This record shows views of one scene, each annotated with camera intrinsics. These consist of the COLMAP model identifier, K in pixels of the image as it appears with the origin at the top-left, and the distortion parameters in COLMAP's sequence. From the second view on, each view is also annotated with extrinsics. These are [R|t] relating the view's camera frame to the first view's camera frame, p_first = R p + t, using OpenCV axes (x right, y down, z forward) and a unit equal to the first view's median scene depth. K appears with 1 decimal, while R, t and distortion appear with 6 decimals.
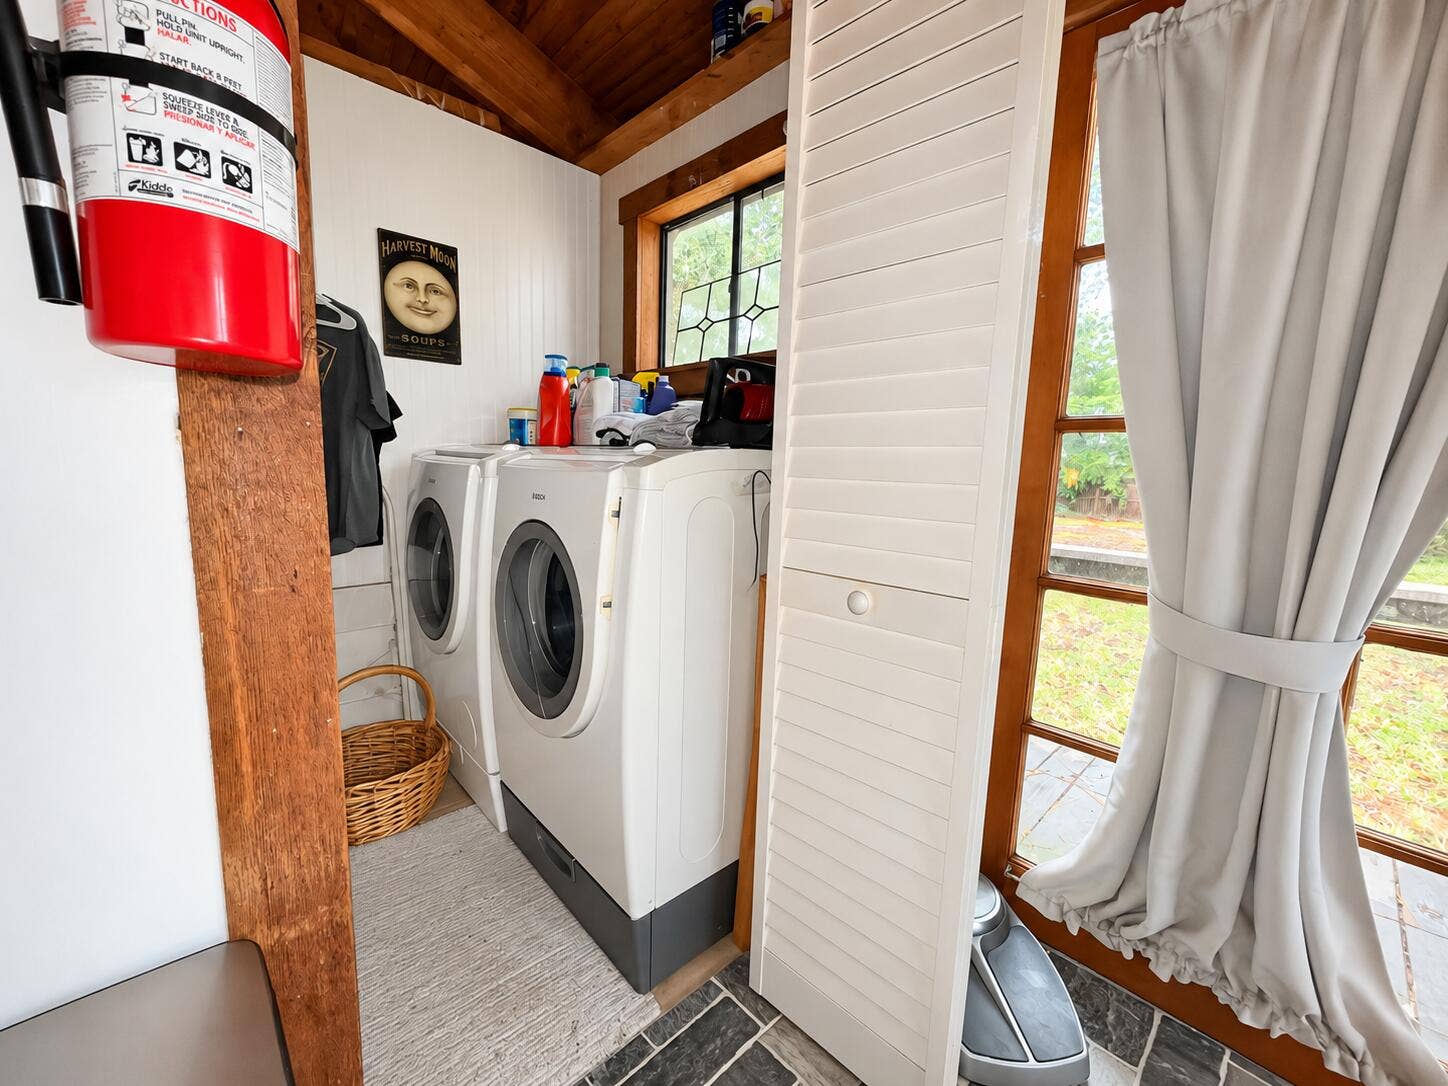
lens RADIAL K [[587.7, 0, 719.5], [0, 587.7, 544.6], [0, 0, 1]] dist [-0.000055, 0.000148]
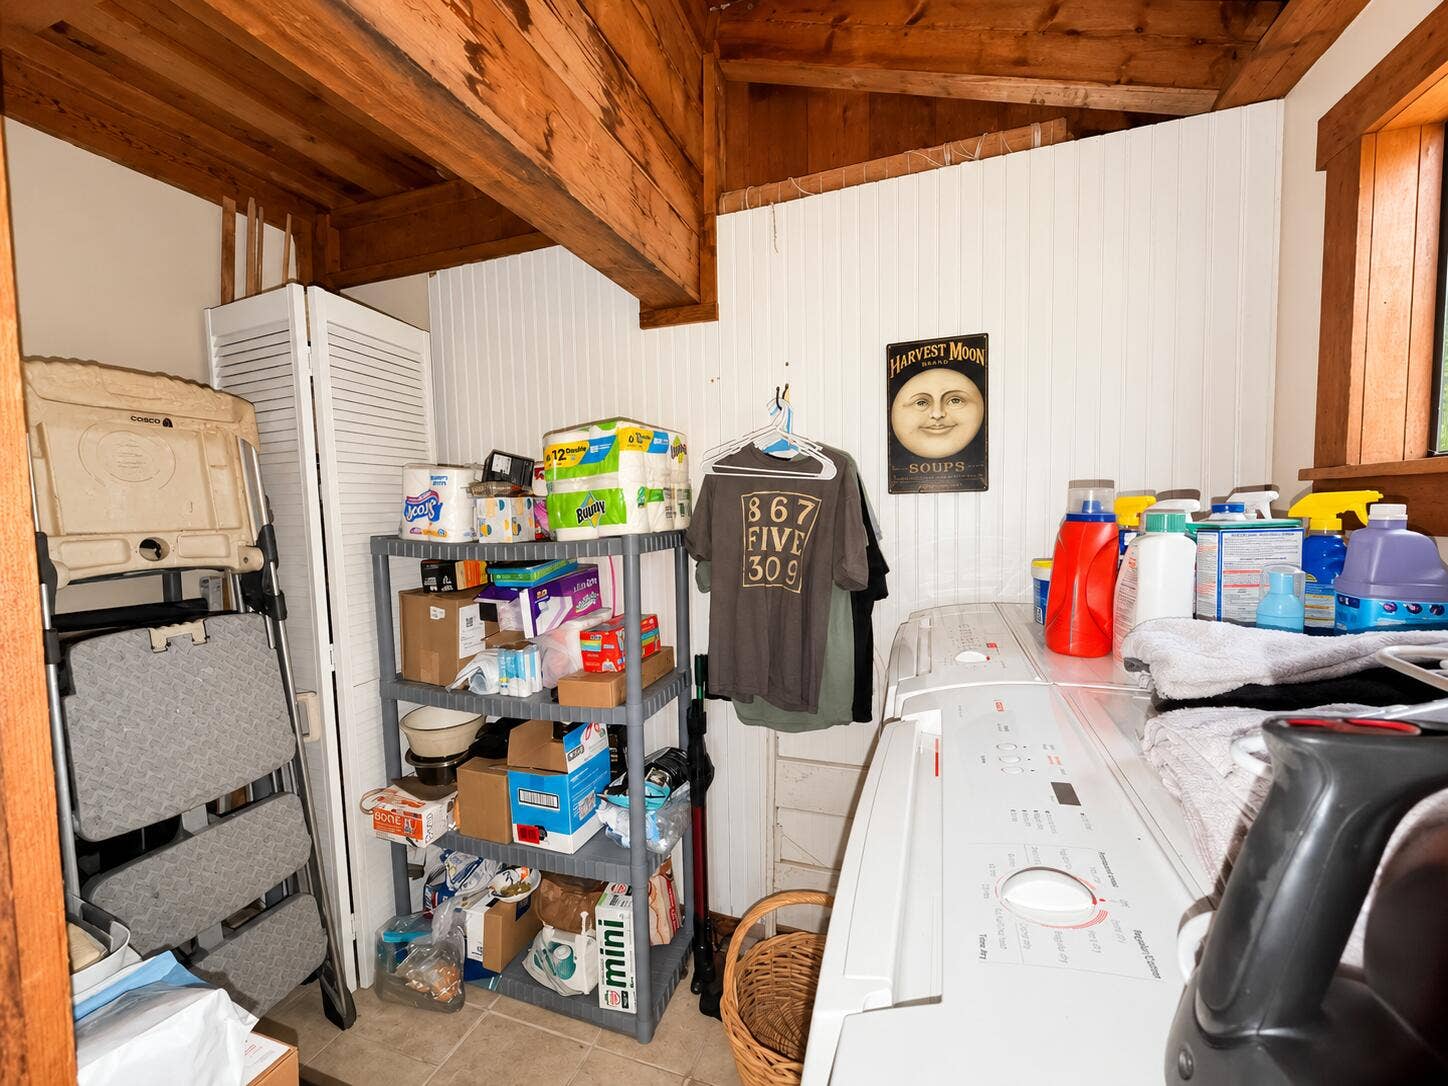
lens RADIAL K [[587.7, 0, 727.8], [0, 587.7, 539.4], [0, 0, 1]] dist [-0.000055, 0.000148]
pose [[0.453400, 0.017387, -0.891138, 0.056022], [-0.094696, 0.995091, -0.028765, -0.209453], [0.886262, 0.097429, 0.452821, 0.430067]]
